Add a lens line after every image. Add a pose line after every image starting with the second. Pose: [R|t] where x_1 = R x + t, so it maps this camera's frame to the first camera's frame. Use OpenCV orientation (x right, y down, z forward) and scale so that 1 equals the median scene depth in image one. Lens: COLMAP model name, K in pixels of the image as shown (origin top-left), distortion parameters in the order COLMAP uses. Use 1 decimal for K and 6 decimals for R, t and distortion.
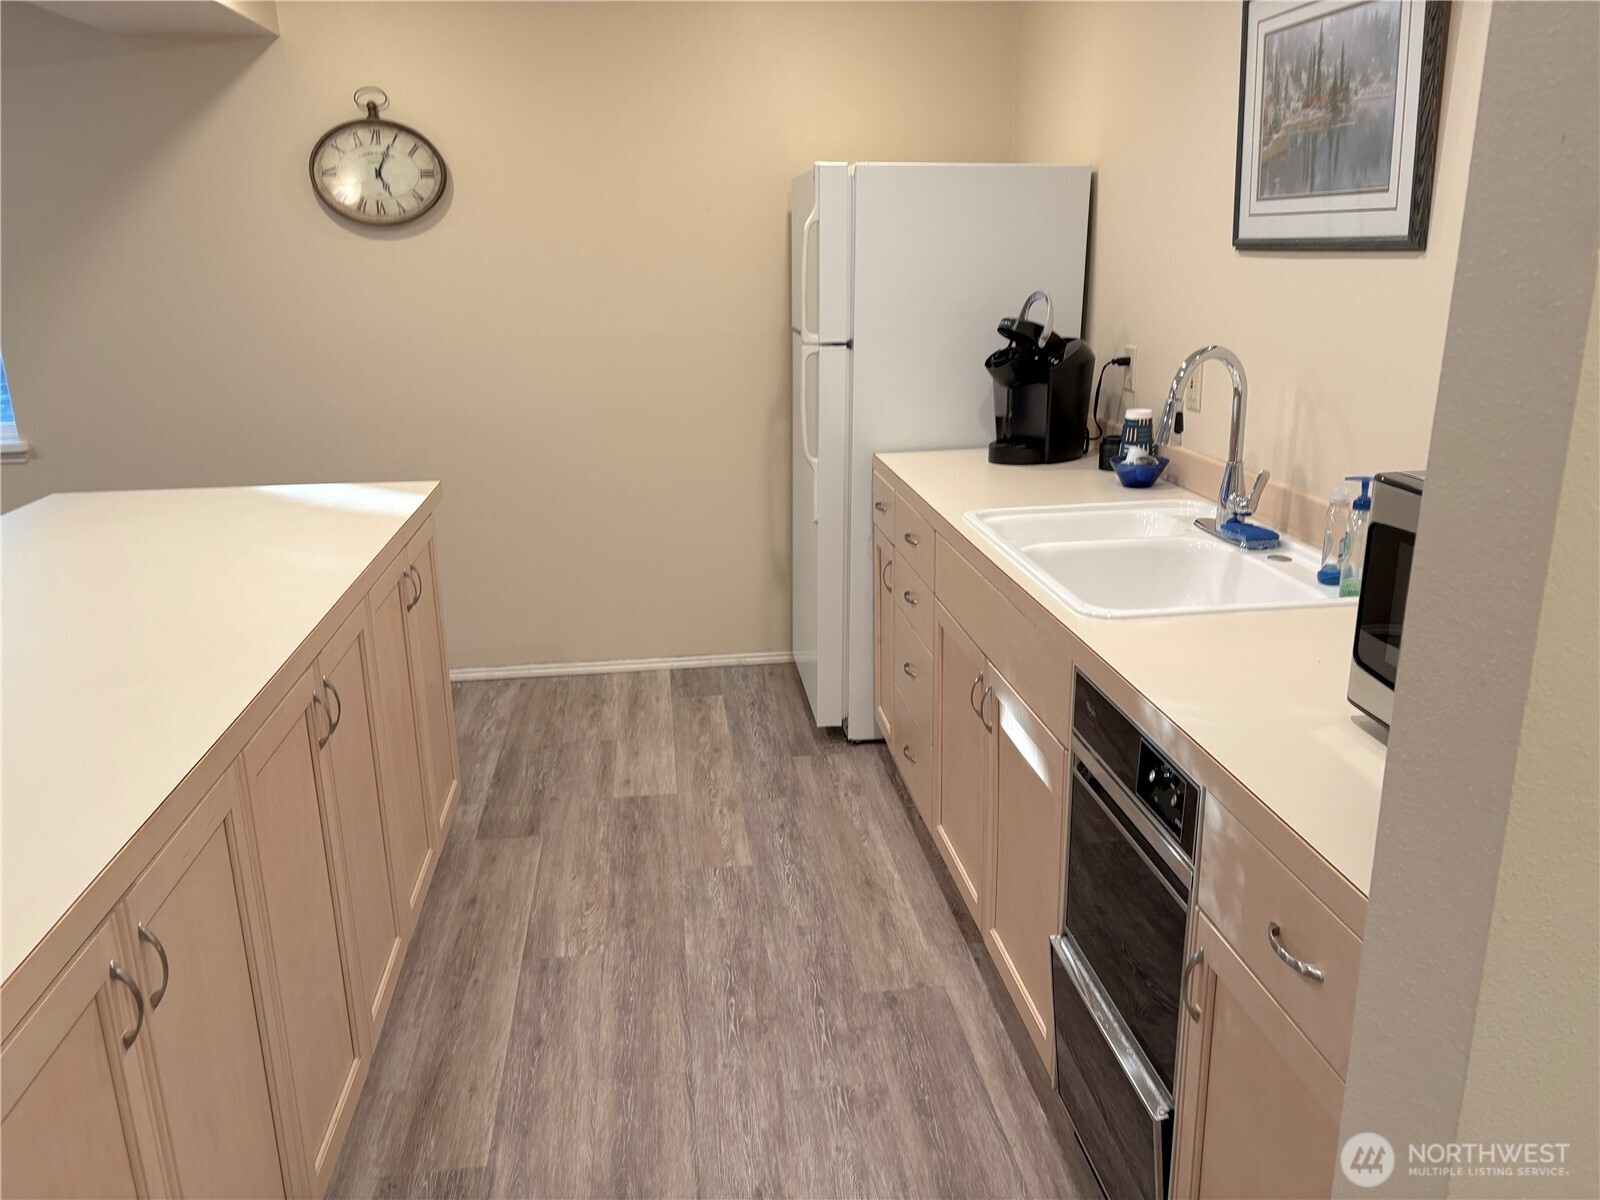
lens RADIAL K [[1214.7, 0, 797.5], [0, 1214.7, 595.5], [0, 0, 1]] dist [0.083002, -0.014928]
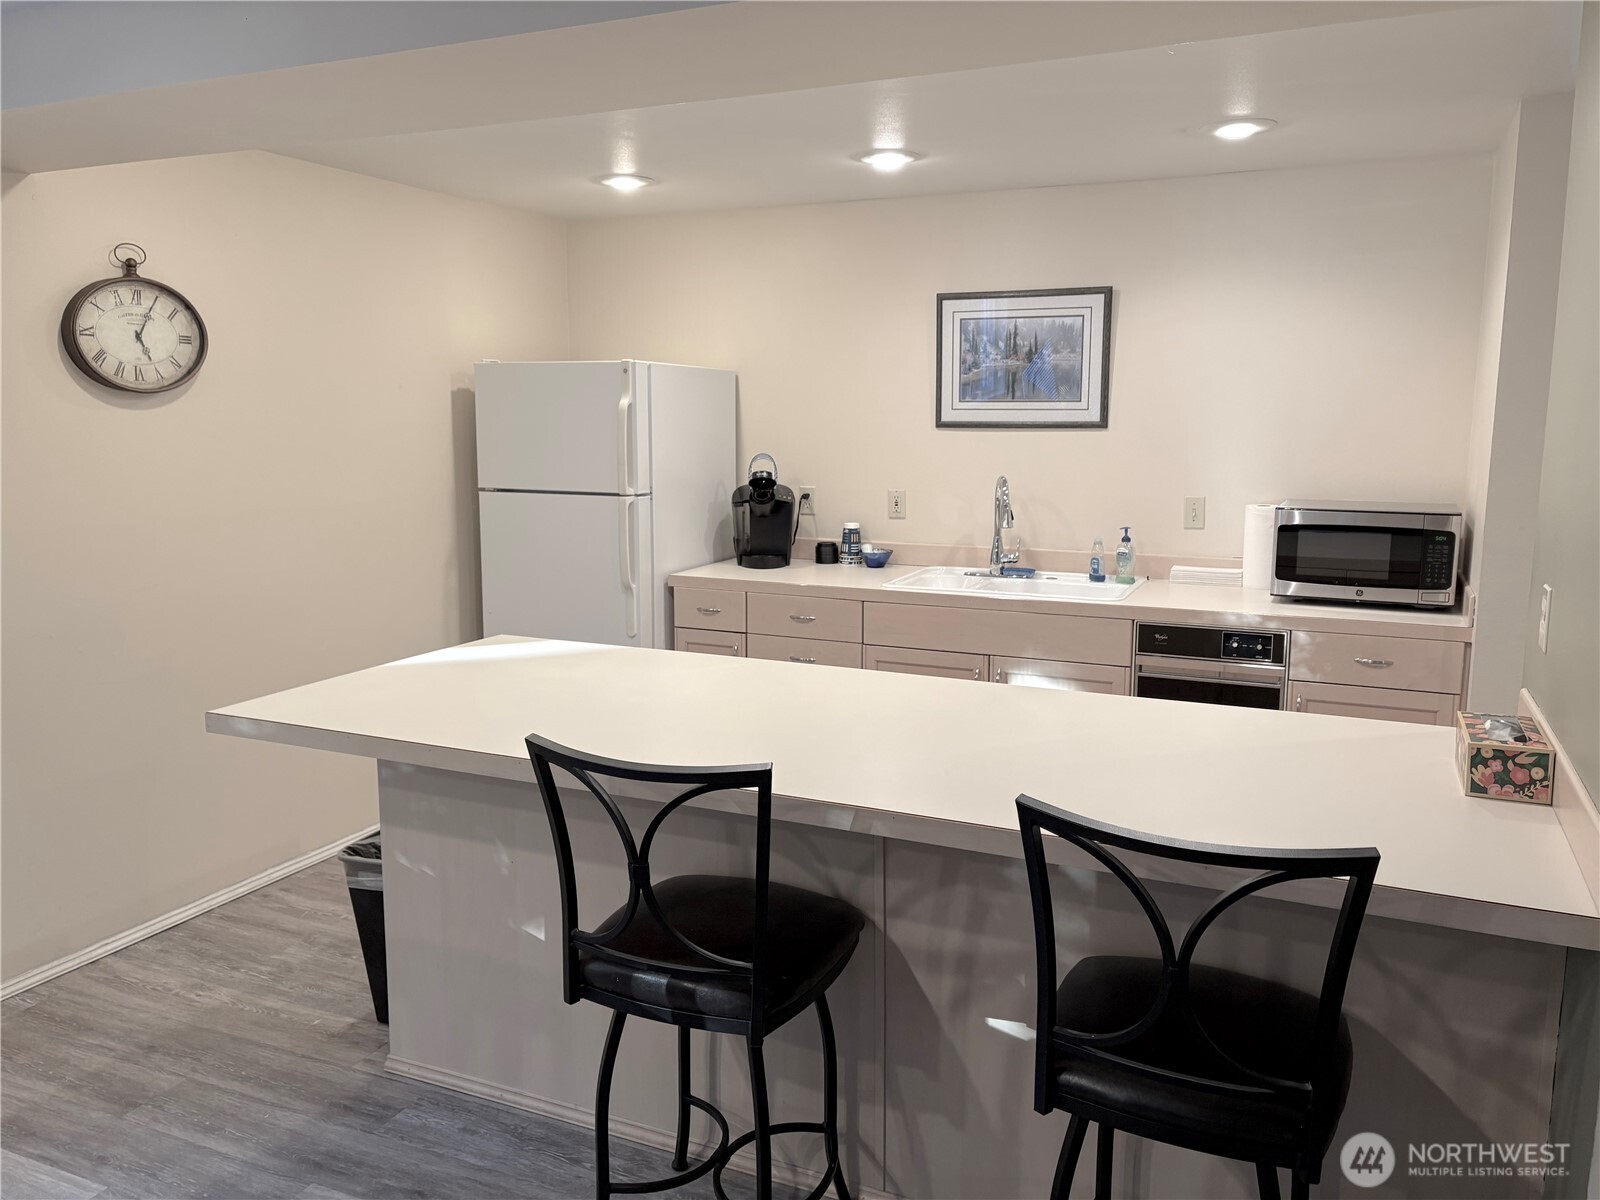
lens RADIAL K [[1214.7, 0, 802.0], [0, 1214.7, 604.3], [0, 0, 1]] dist [0.083002, -0.014928]
pose [[0.515112, -0.119217, 0.848792, -1.051987], [0.230366, 0.973099, -0.003127, -0.054748], [-0.825586, 0.197144, 0.528718, 0.220541]]
